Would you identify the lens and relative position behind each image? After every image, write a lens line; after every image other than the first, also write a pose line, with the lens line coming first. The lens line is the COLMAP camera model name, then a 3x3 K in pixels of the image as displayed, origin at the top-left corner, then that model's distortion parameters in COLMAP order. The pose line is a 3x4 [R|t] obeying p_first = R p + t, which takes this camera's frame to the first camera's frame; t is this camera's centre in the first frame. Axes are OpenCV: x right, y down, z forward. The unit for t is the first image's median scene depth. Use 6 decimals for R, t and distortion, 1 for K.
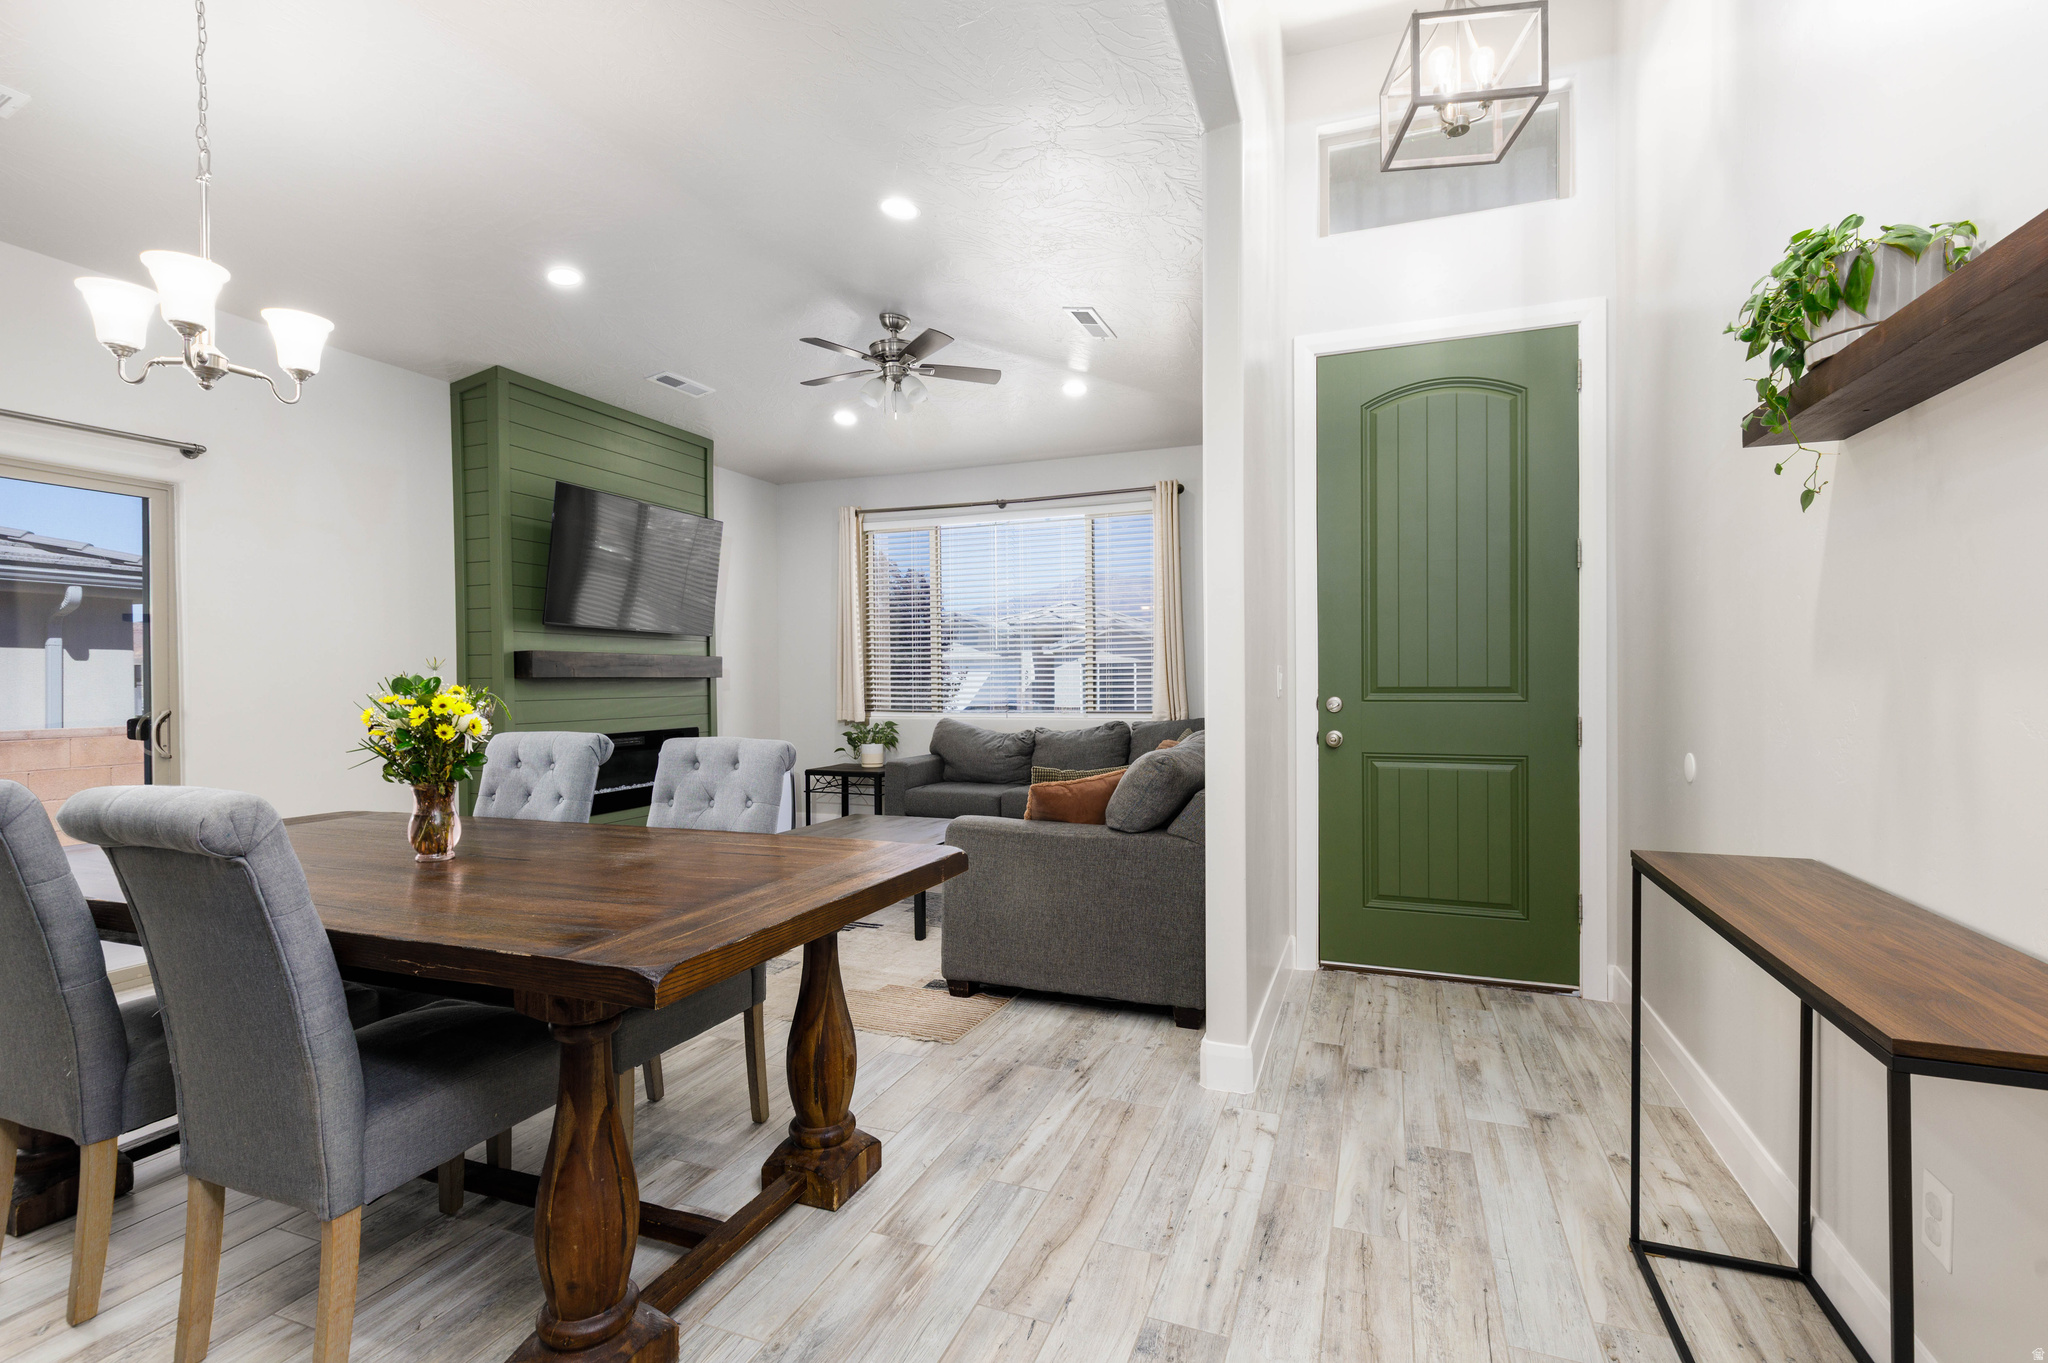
lens RADIAL K [[916.0, 0, 1030.1], [0, 916.0, 689.4], [0, 0, 1]] dist [0.002857, 0.001182]
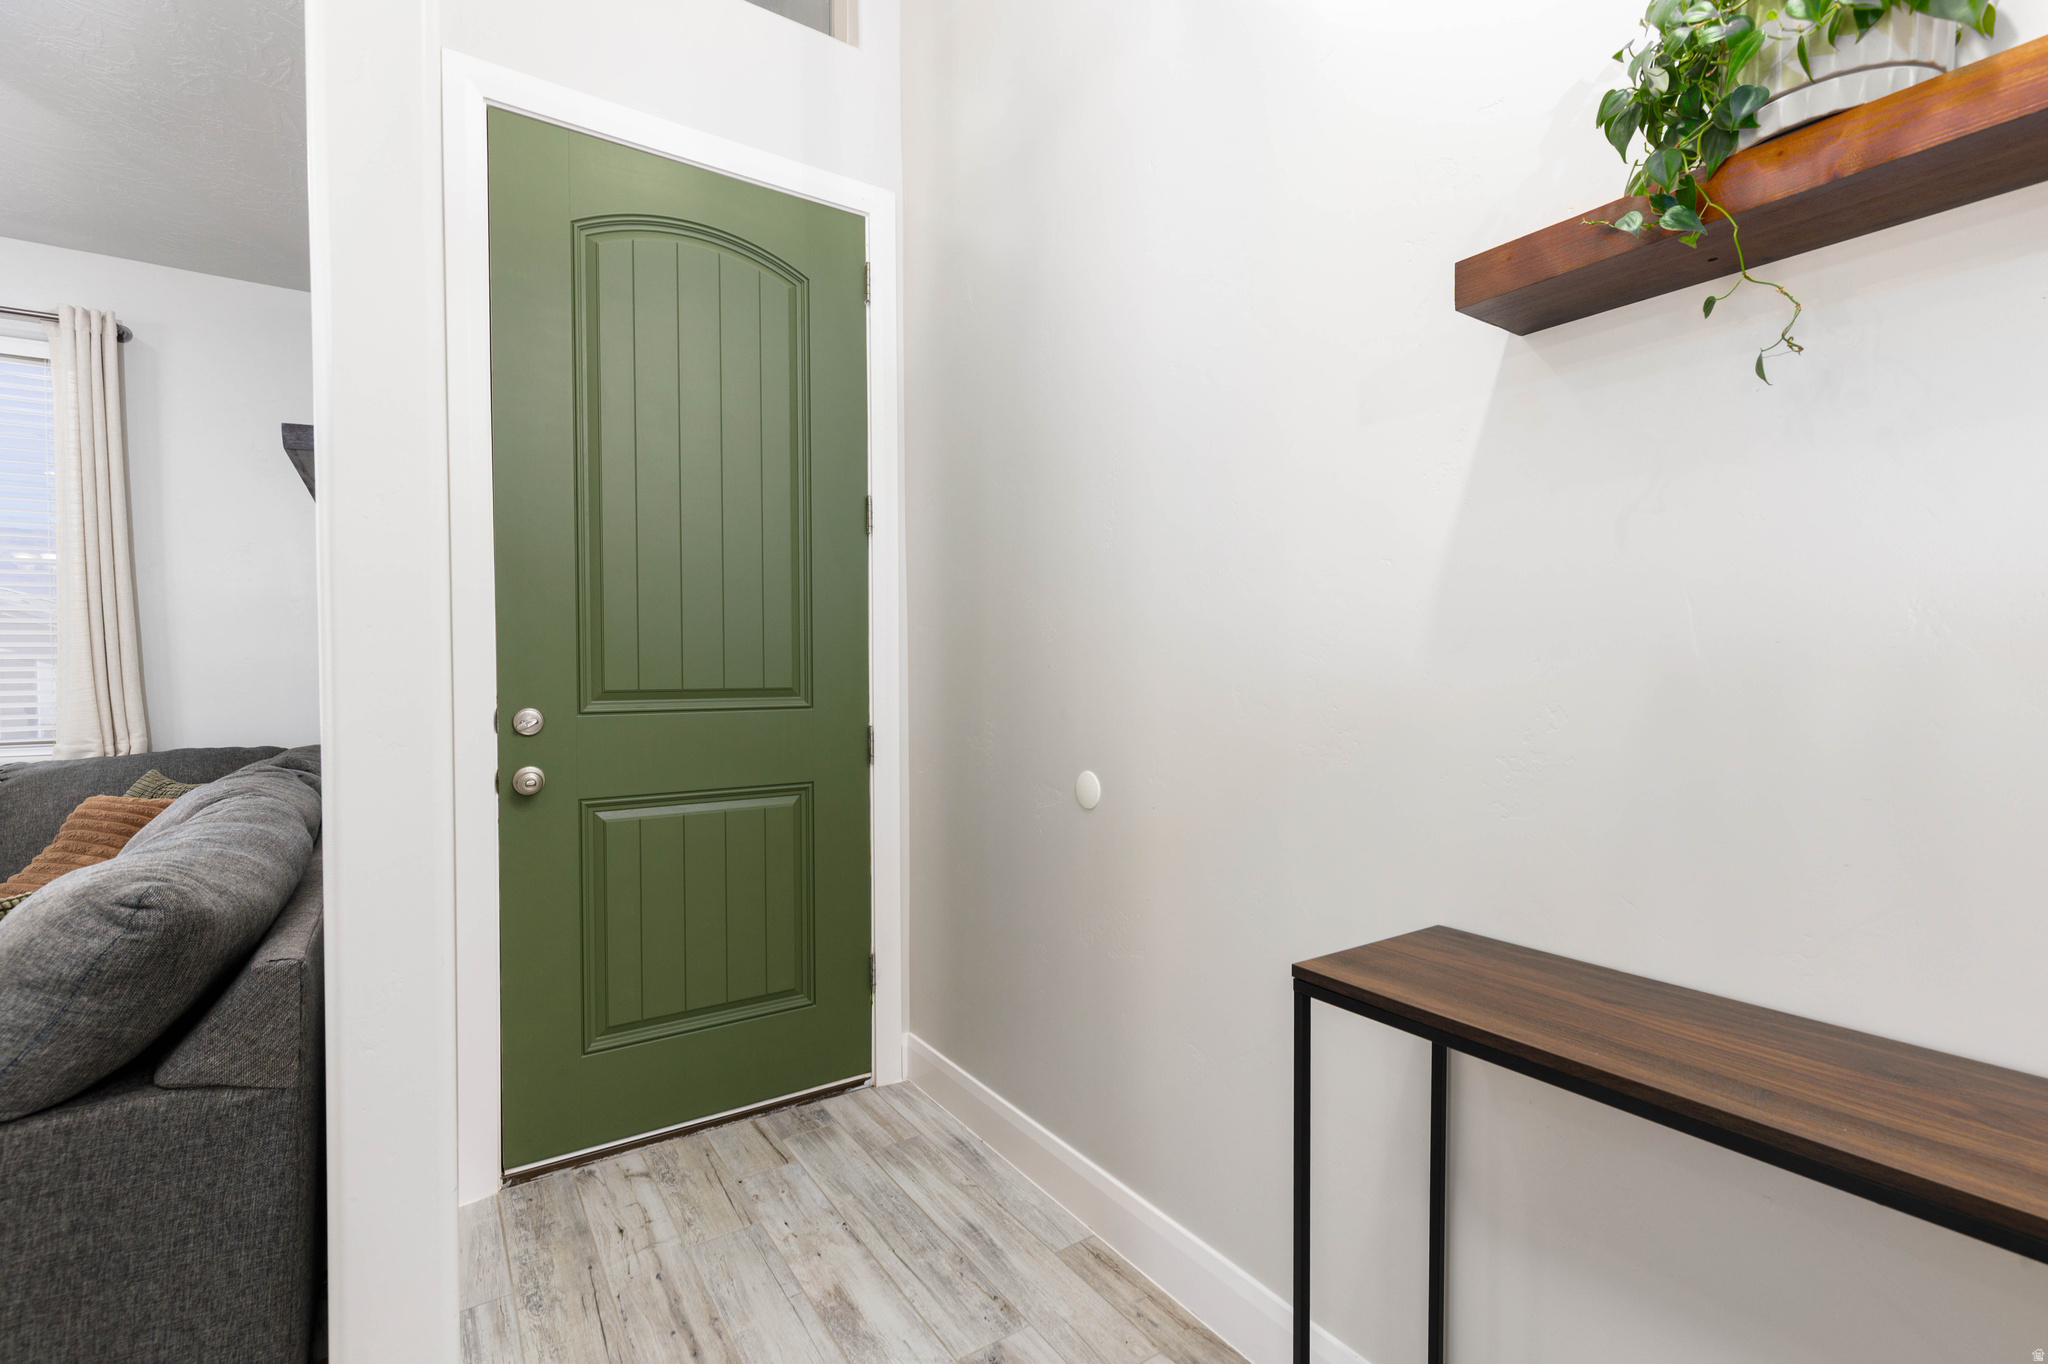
lens RADIAL K [[916.0, 0, 1030.8], [0, 916.0, 680.5], [0, 0, 1]] dist [0.002857, 0.001182]
pose [[0.574496, -0.005388, 0.818490, 0.031097], [0.012912, 0.999914, -0.002481, -0.003037], [-0.818406, 0.011994, 0.574516, 0.319043]]
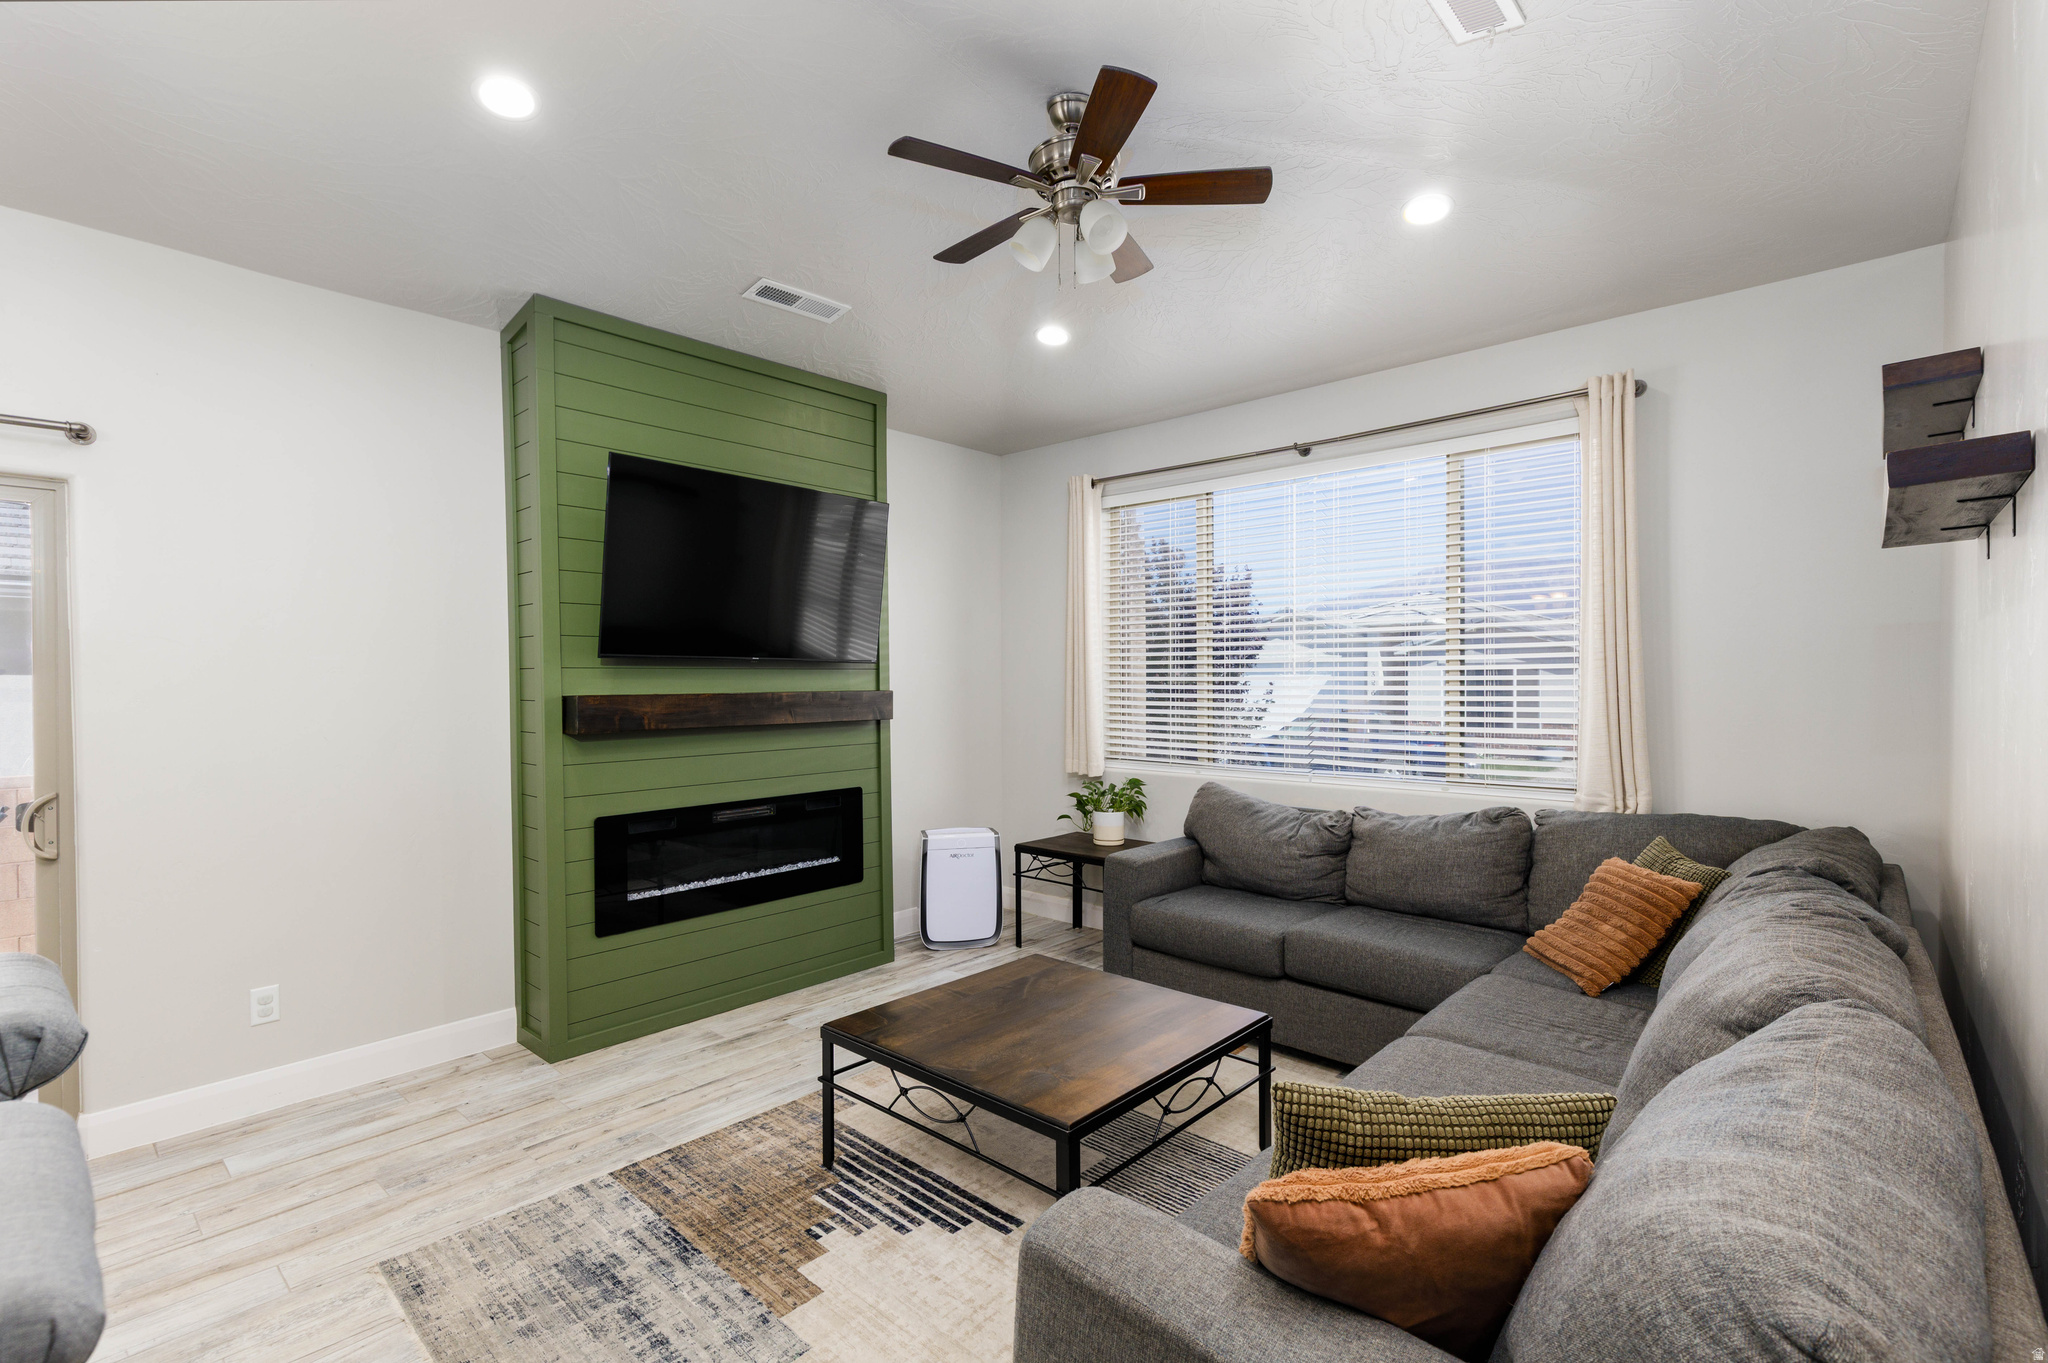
lens RADIAL K [[916.0, 0, 1020.9], [0, 916.0, 693.1], [0, 0, 1]] dist [0.002857, 0.001182]
pose [[0.930304, 0.008429, -0.366693, 0.030205], [-0.005686, 0.999947, 0.008562, -0.052541], [0.366745, -0.005881, 0.930303, 0.473814]]
